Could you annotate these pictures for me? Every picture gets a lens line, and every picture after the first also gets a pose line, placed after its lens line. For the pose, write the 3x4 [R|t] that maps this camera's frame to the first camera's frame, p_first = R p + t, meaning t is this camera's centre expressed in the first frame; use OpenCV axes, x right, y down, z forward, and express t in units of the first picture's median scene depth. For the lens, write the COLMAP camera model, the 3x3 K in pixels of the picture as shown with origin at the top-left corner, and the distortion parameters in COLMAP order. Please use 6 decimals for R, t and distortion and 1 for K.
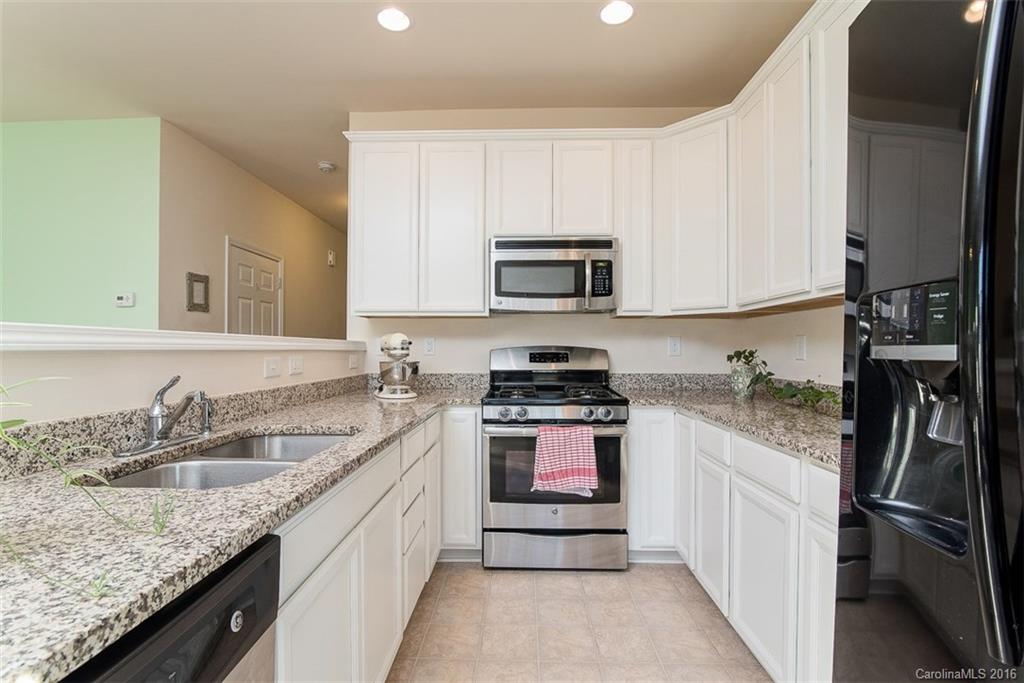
lens RADIAL K [[490.9, 0, 512.0], [0, 490.9, 341.5], [0, 0, 1]] dist [-0.026546, 0.000197]
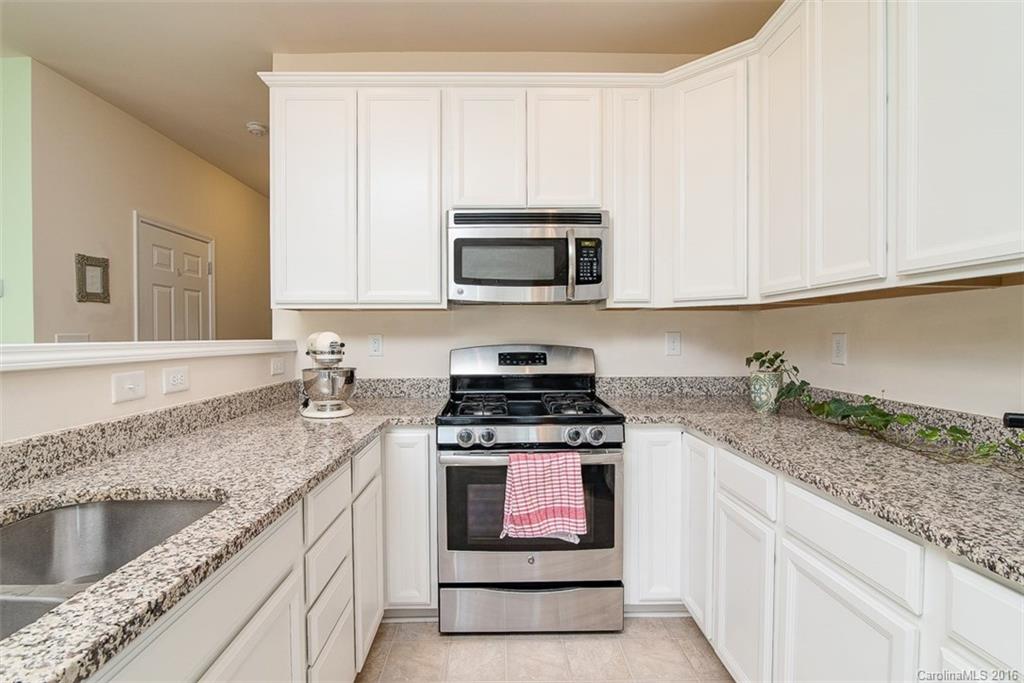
lens RADIAL K [[490.9, 0, 512.0], [0, 490.9, 341.5], [0, 0, 1]] dist [-0.026546, 0.000197]
pose [[0.998427, -0.006044, 0.055740, 0.014772], [0.004521, 0.999614, 0.027402, -0.021815], [-0.055884, -0.027107, 0.998069, 0.217746]]
